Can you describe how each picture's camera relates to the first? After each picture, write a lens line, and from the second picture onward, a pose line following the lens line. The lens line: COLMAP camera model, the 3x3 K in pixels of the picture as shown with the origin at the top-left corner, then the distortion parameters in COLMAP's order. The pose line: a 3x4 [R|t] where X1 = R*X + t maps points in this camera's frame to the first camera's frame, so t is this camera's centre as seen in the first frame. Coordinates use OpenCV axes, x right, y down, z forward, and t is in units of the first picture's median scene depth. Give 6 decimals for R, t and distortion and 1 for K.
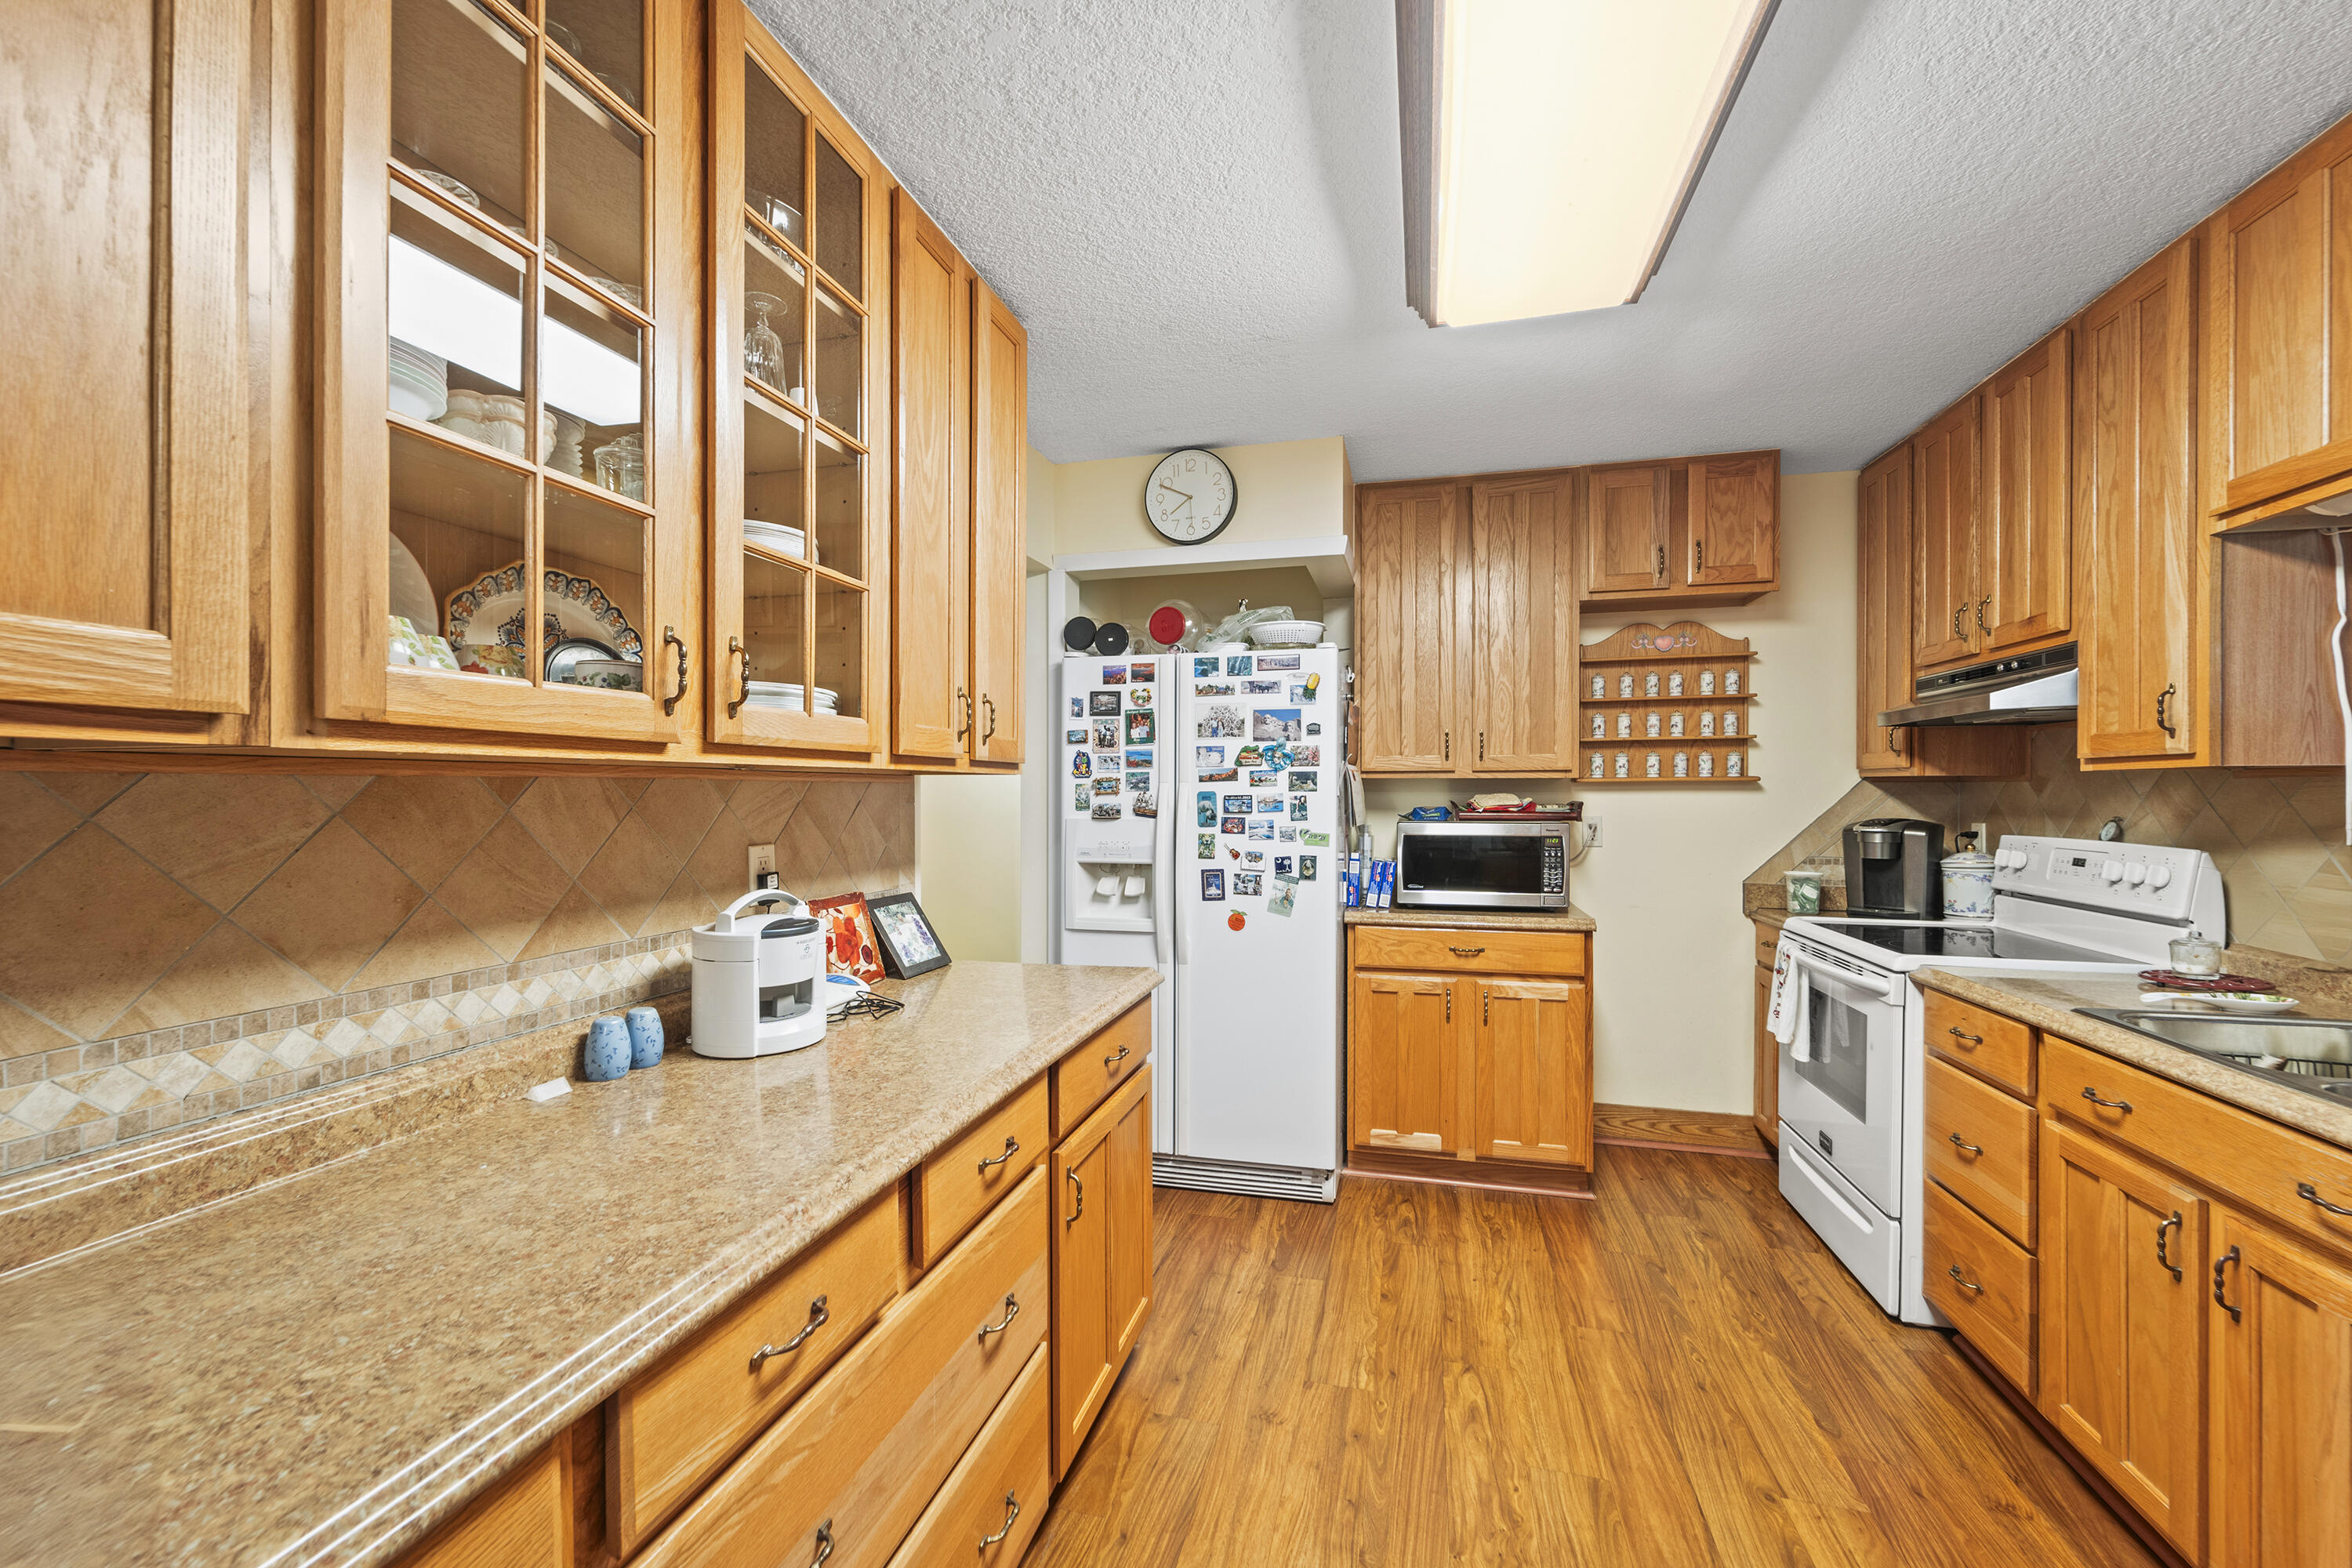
lens RADIAL K [[946.5, 0, 1177.2], [0, 946.5, 796.7], [0, 0, 1]] dist [0.001347, -0.000370]
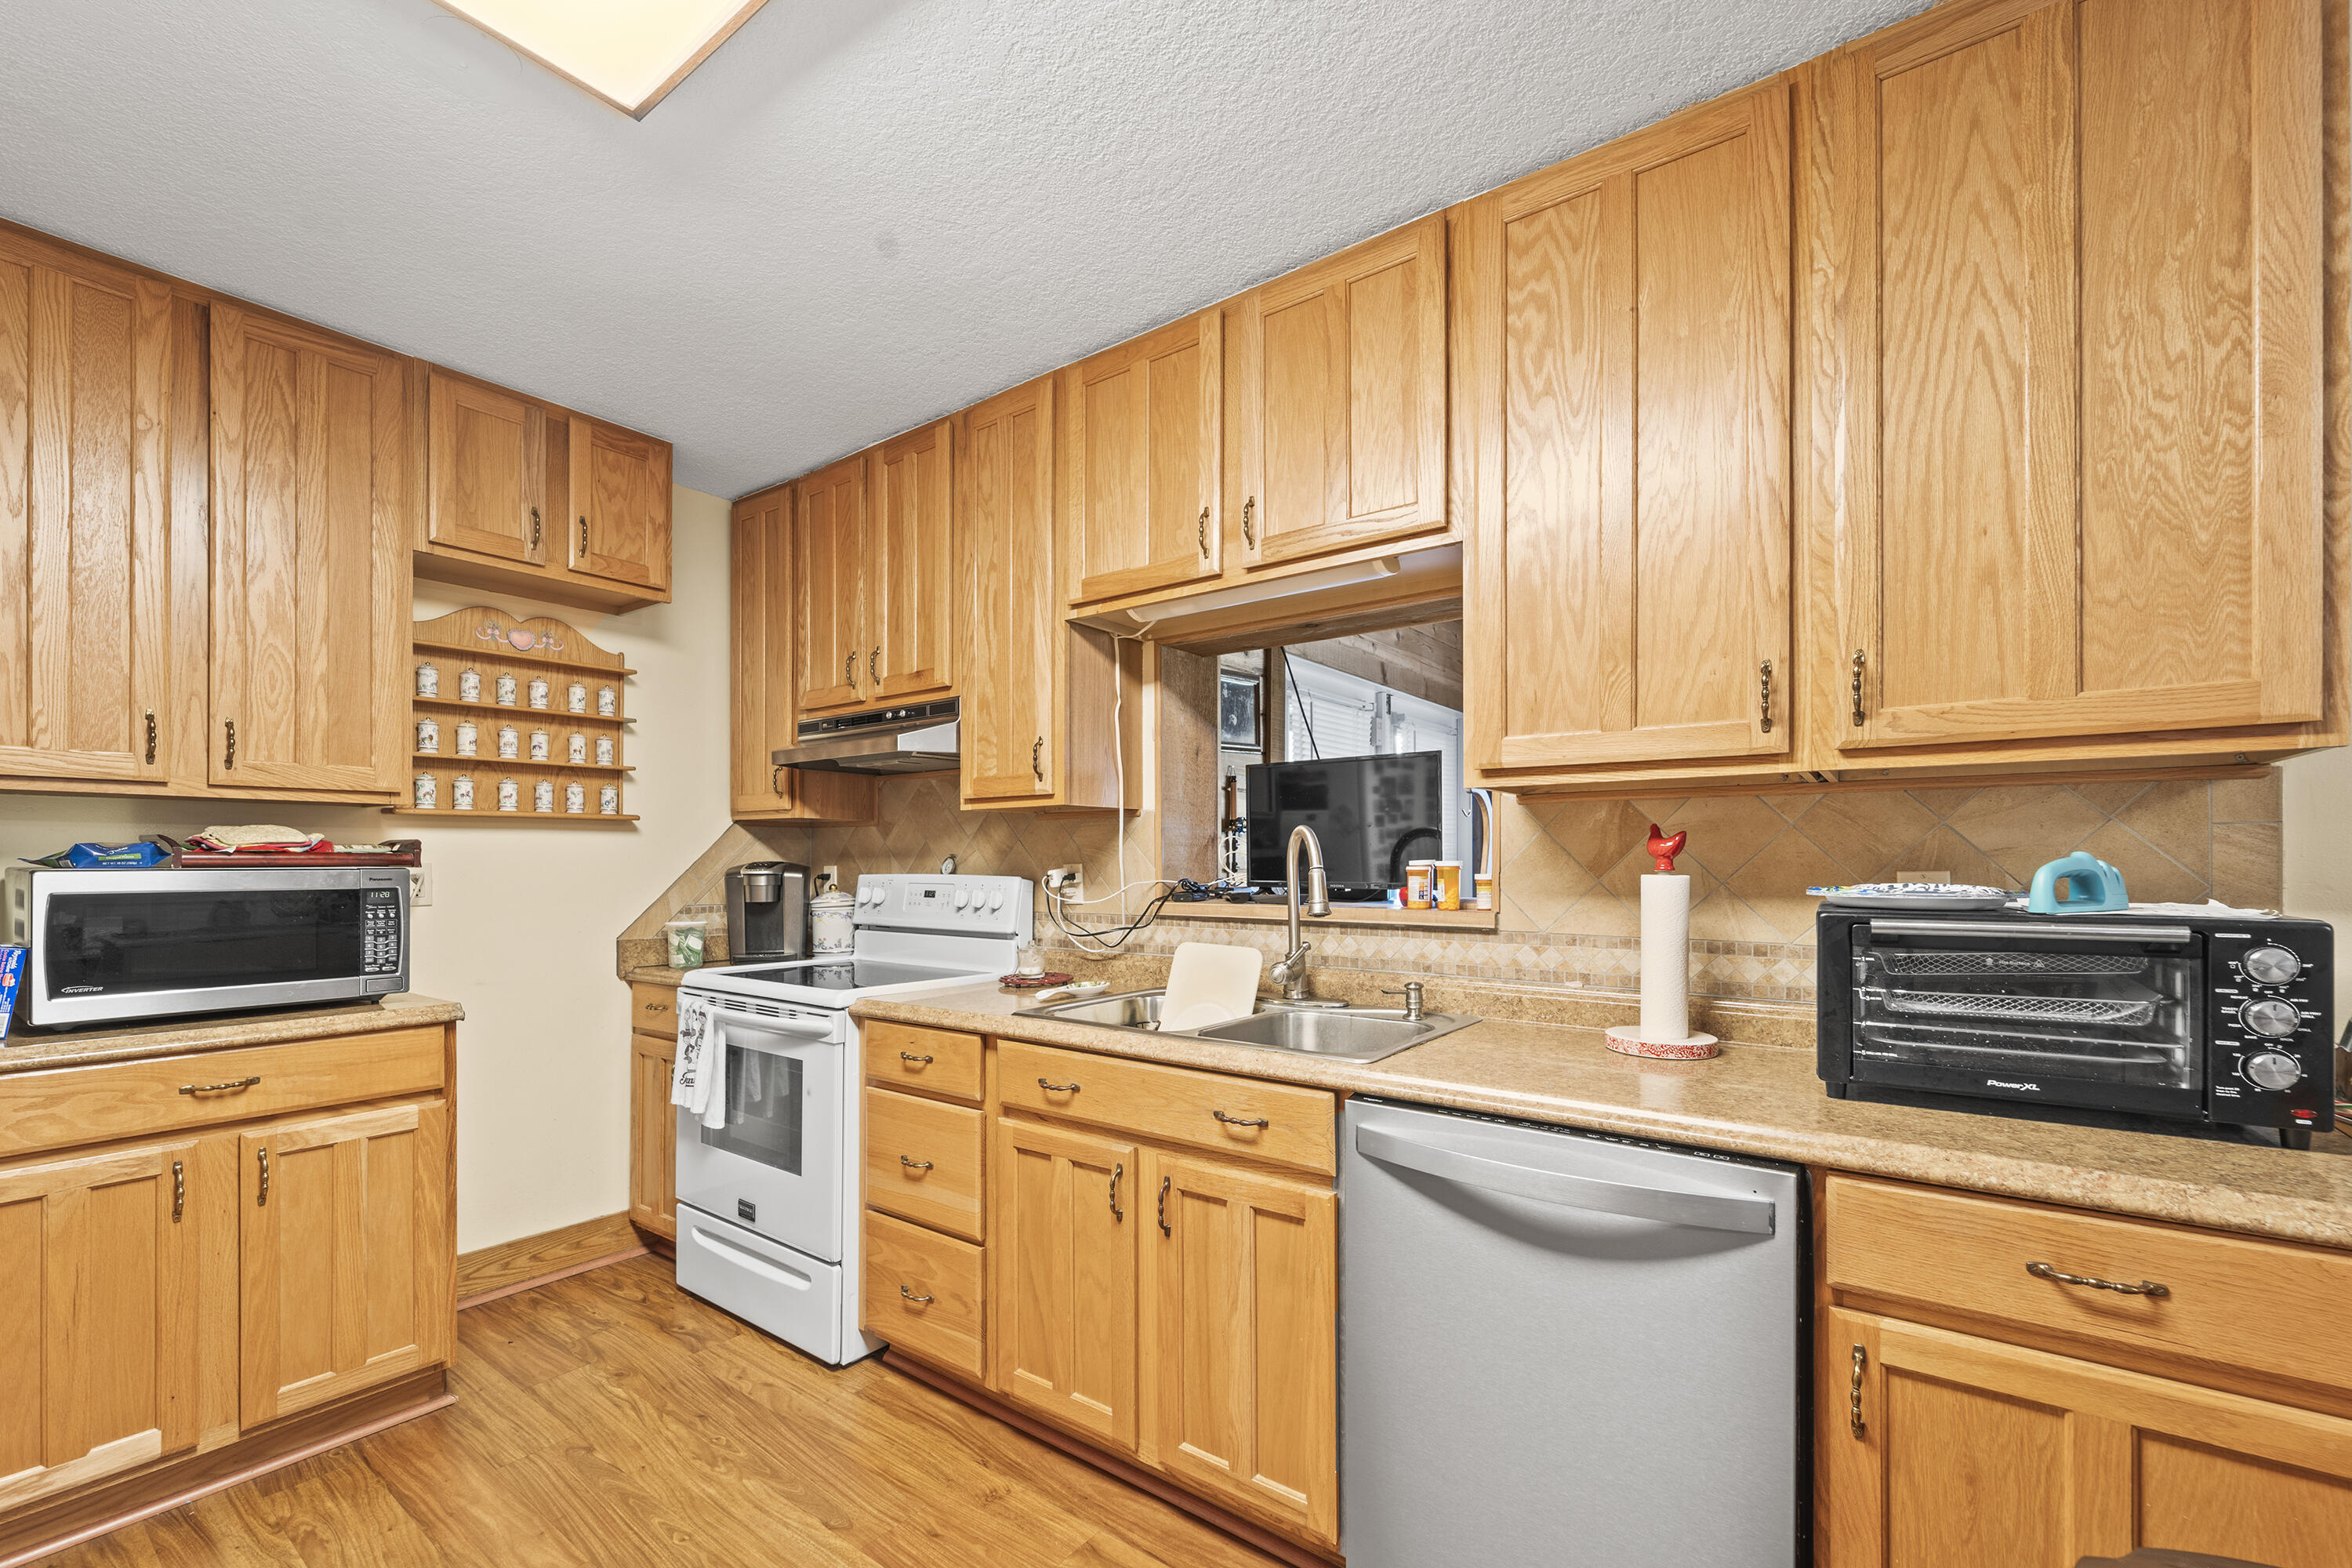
lens RADIAL K [[975.5, 0, 1181.8], [0, 975.5, 859.5], [0, 0, 1]] dist [0.000377, -0.000652]
pose [[0.372879, 0.001136, 0.927879, -0.031780], [0.005683, 0.999978, -0.003508, 0.028468], [-0.927863, 0.006581, 0.372864, 0.231263]]
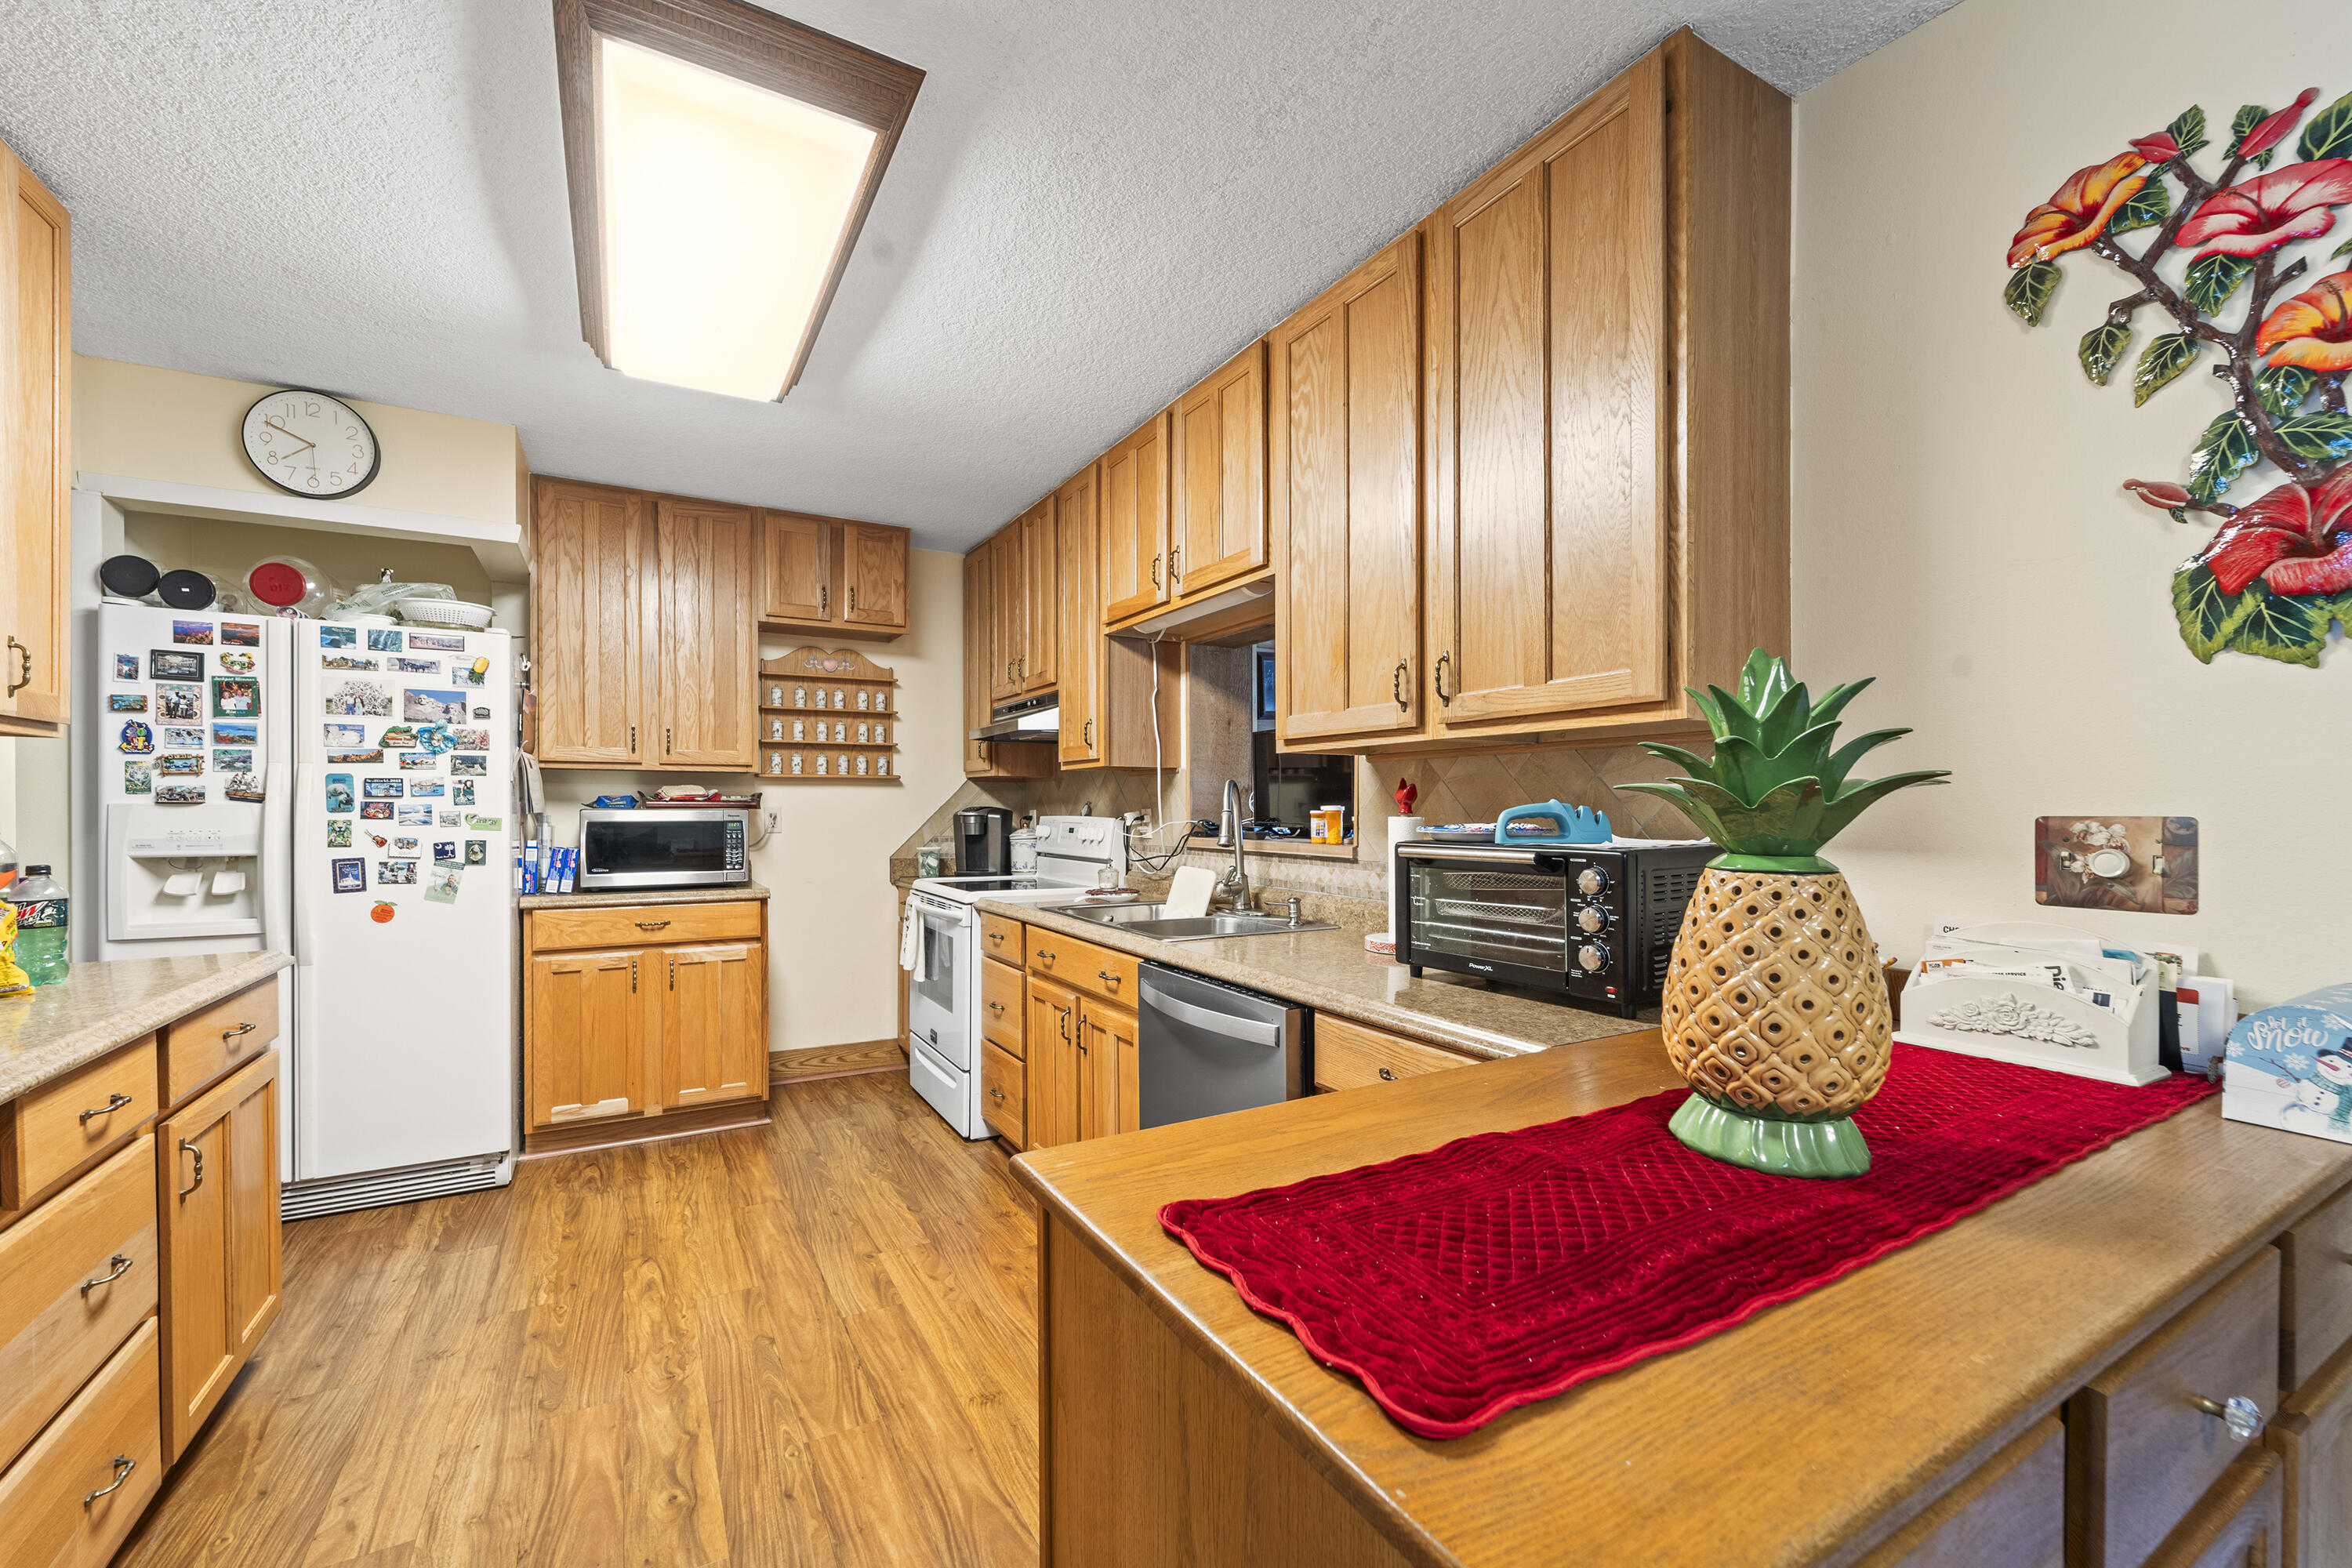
lens RADIAL K [[949.3, 0, 1172.4], [0, 949.3, 816.9], [0, 0, 1]] dist [0.000936, -0.002095]
pose [[0.712619, -0.005439, 0.701530, -0.038659], [0.001936, 0.999981, 0.005786, 0.032568], [-0.701549, -0.002765, 0.712616, -0.217713]]
